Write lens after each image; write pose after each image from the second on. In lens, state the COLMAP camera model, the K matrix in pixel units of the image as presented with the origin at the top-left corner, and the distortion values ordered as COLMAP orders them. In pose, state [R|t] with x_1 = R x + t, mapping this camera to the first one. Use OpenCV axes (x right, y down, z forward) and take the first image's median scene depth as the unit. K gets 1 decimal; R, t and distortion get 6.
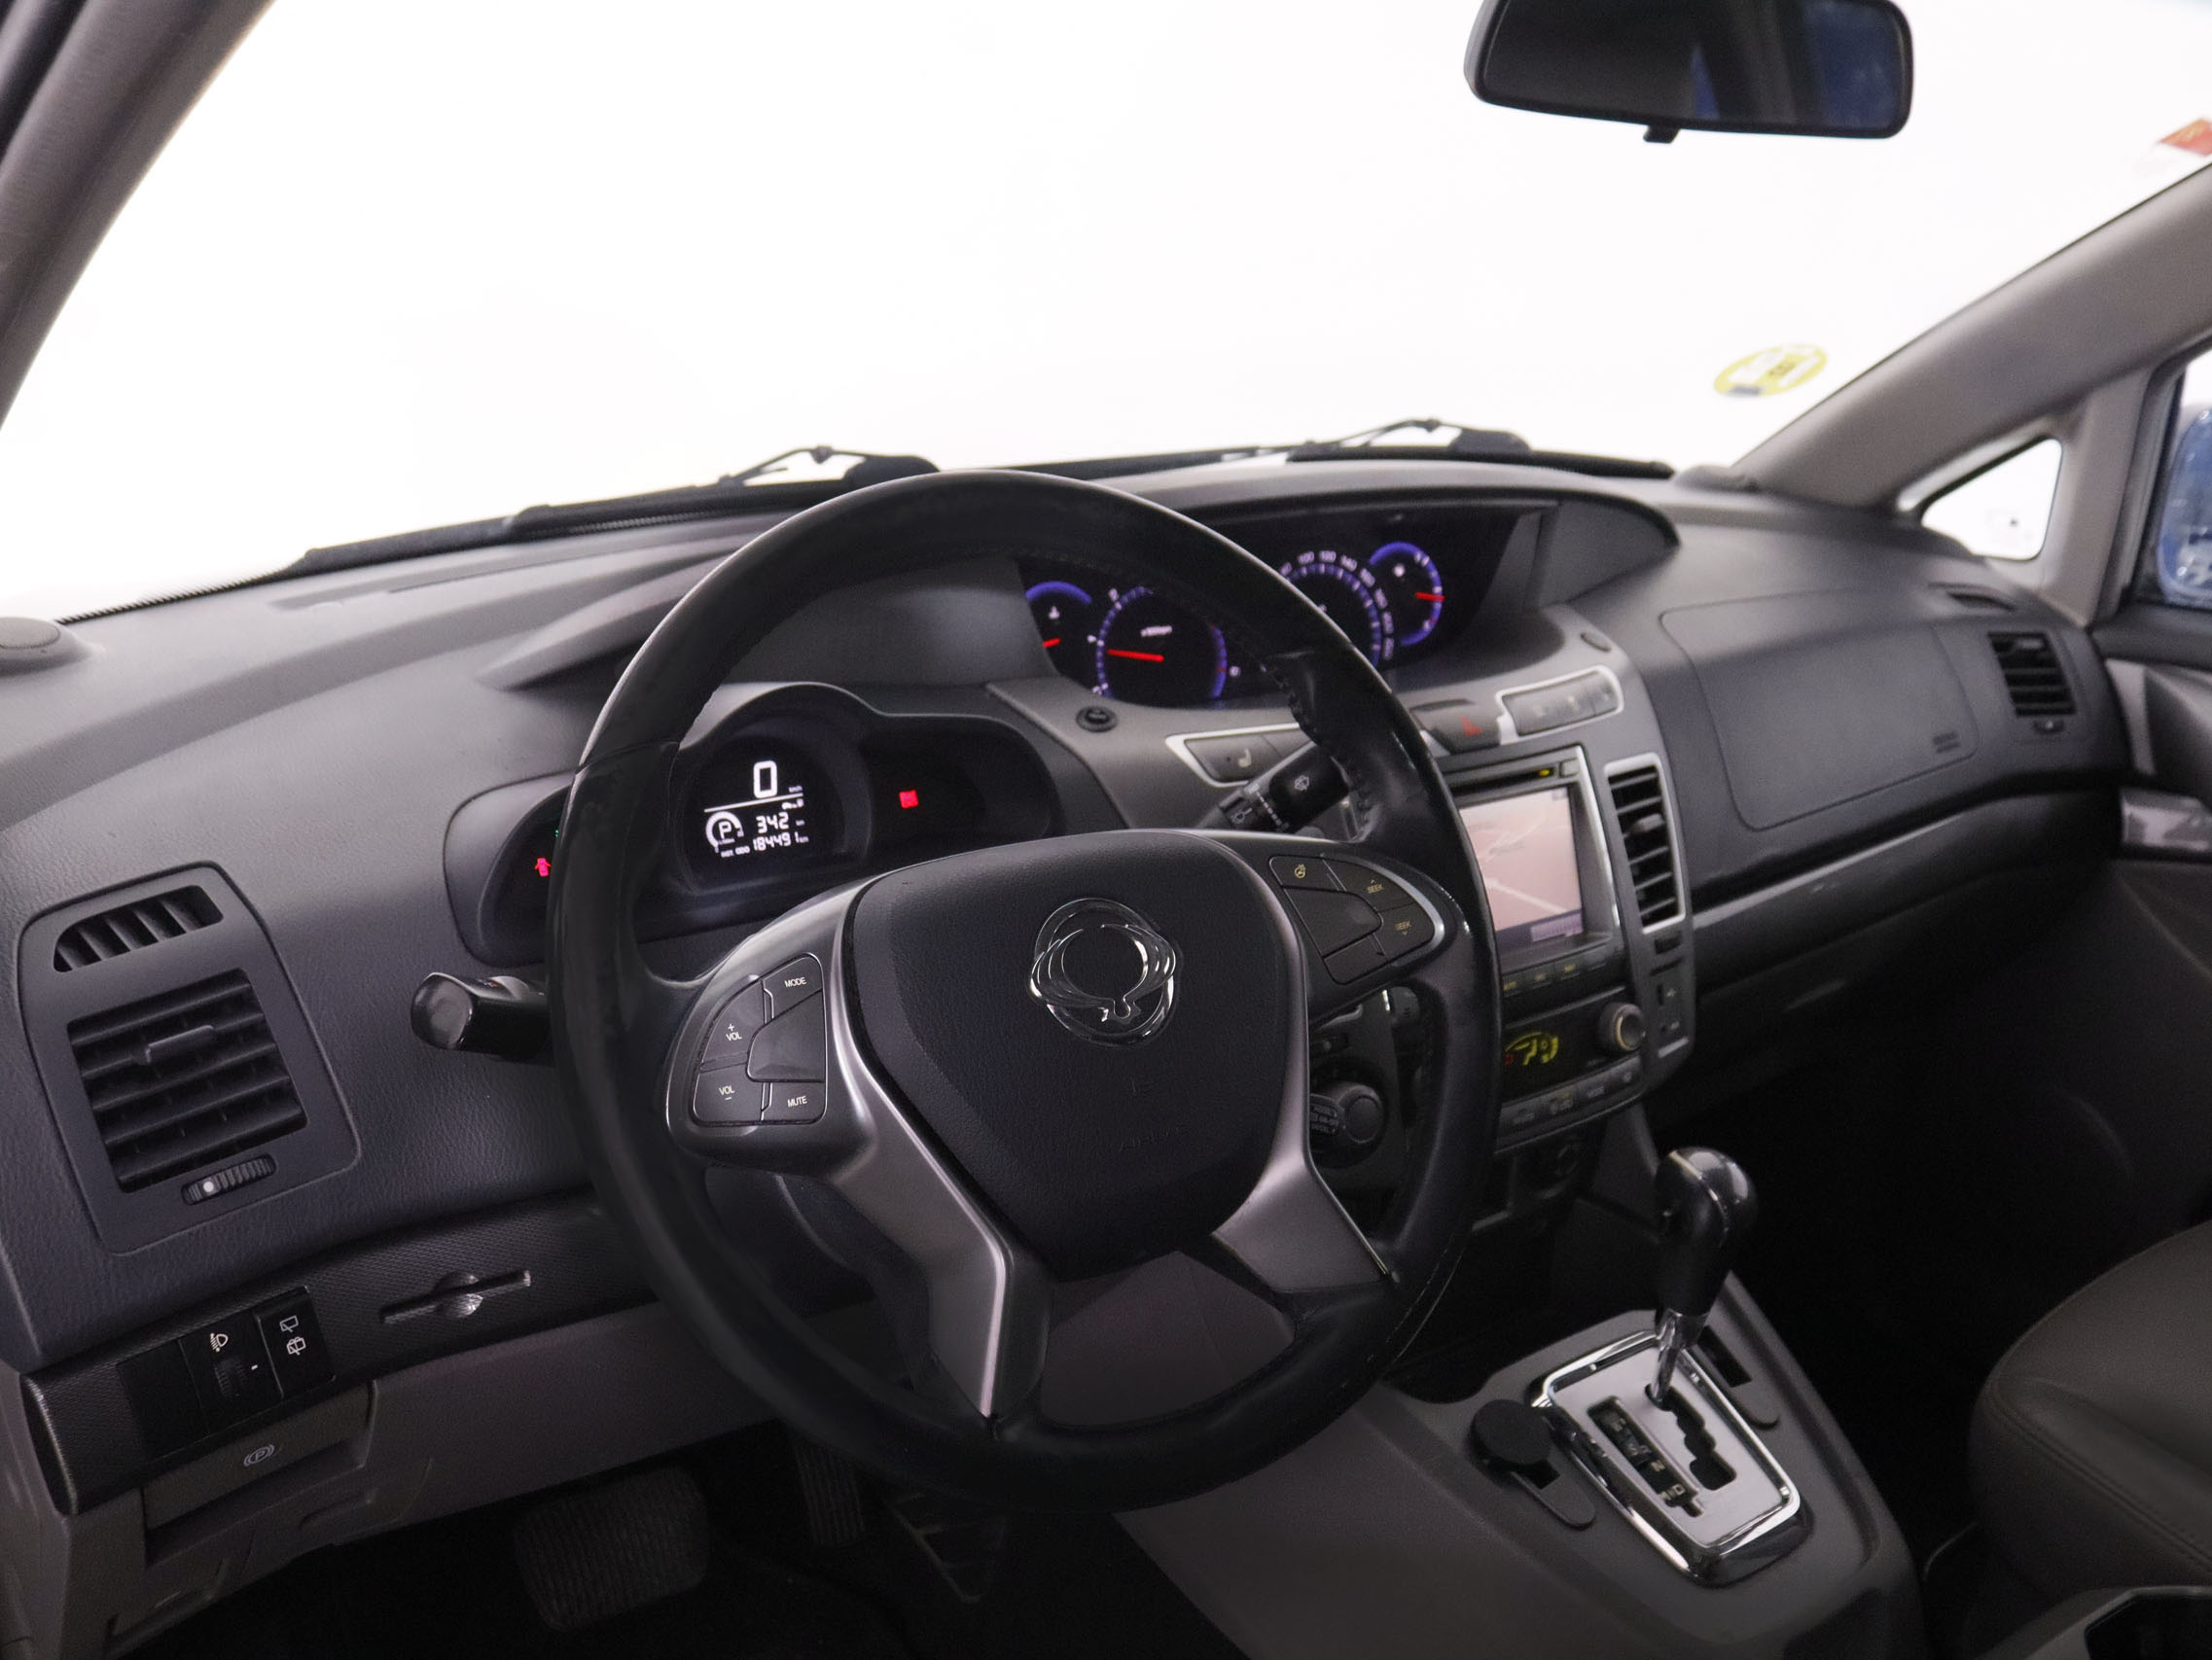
lens RADIAL K [[2045.3, 0, 1118.5], [0, 2045.3, 796.8], [0, 0, 1]] dist [-0.187882, 0.181155]
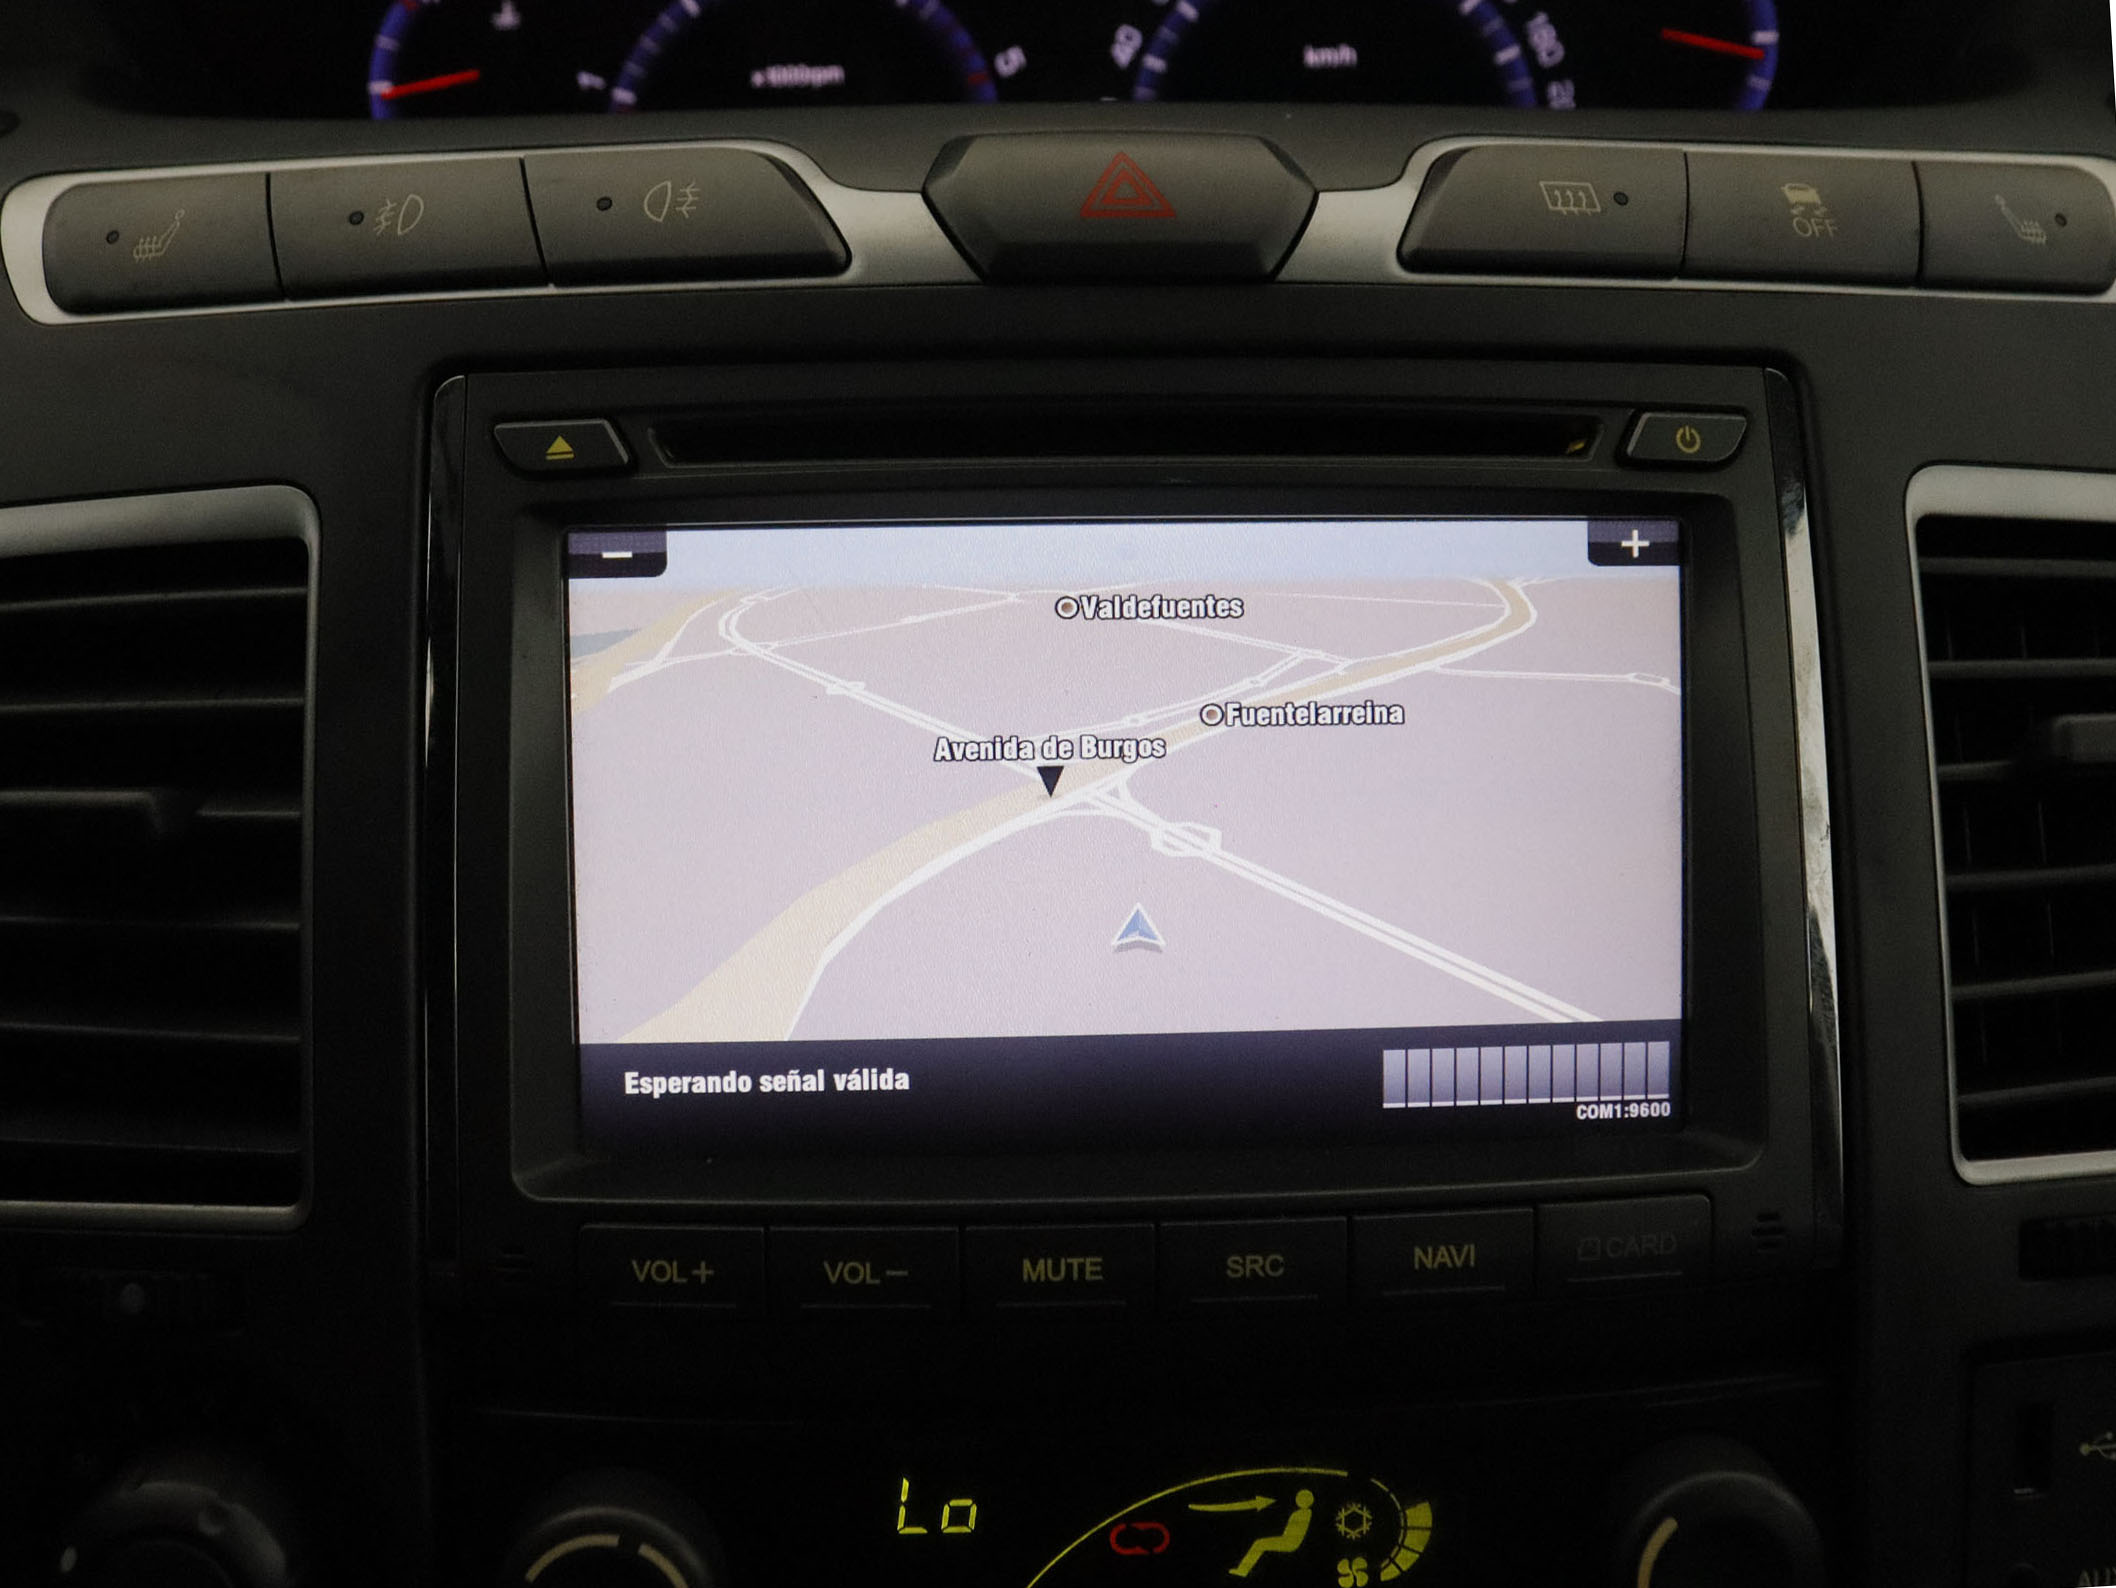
lens RADIAL K [[2057.6, 0, 1026.2], [0, 2057.6, 764.5], [0, 0, 1]] dist [-0.175353, 0.163235]
pose [[0.824257, 0.137683, -0.549221, 0.262988], [-0.131476, 0.990013, 0.050868, 0.020015], [0.550740, 0.030281, 0.834127, 0.673784]]
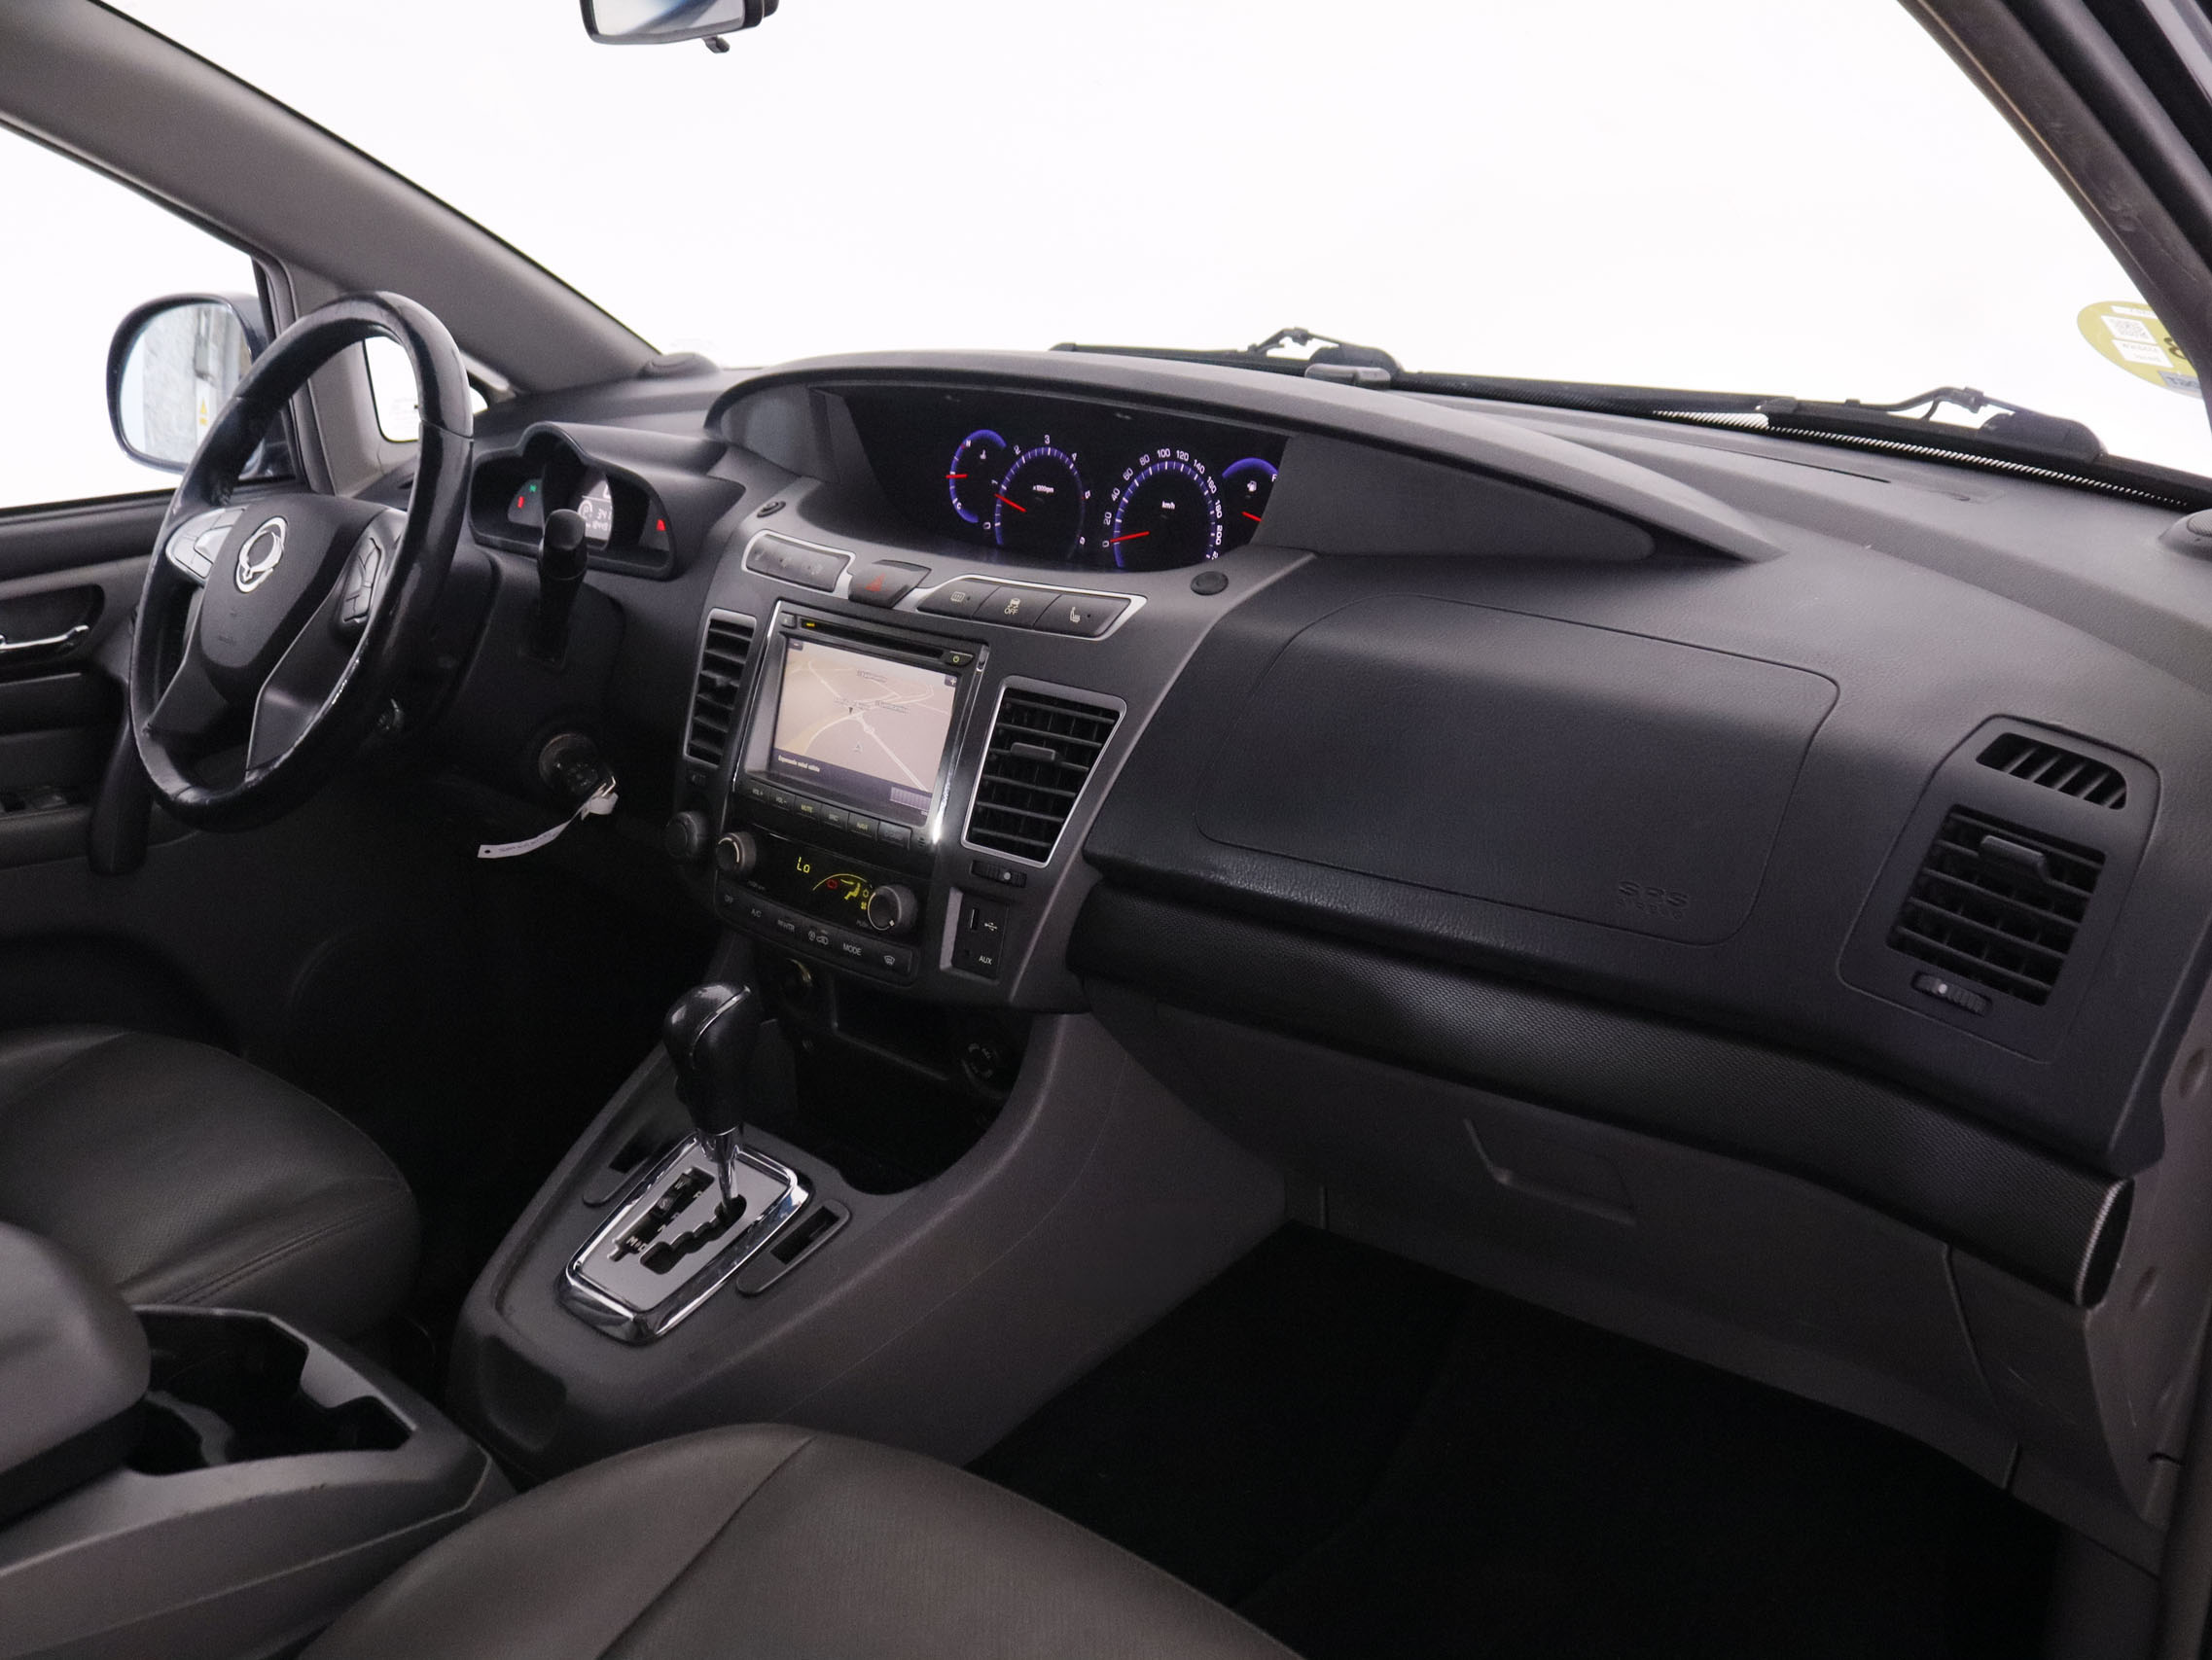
lens RADIAL K [[2150.7, 0, 1072.8], [0, 2150.7, 799.1], [0, 0, 1]] dist [-0.175353, 0.163235]
pose [[0.176681, 0.280284, -0.943517, 1.128286], [-0.250806, 0.939775, 0.232207, -0.188864], [0.951778, 0.195613, 0.236337, 0.724901]]
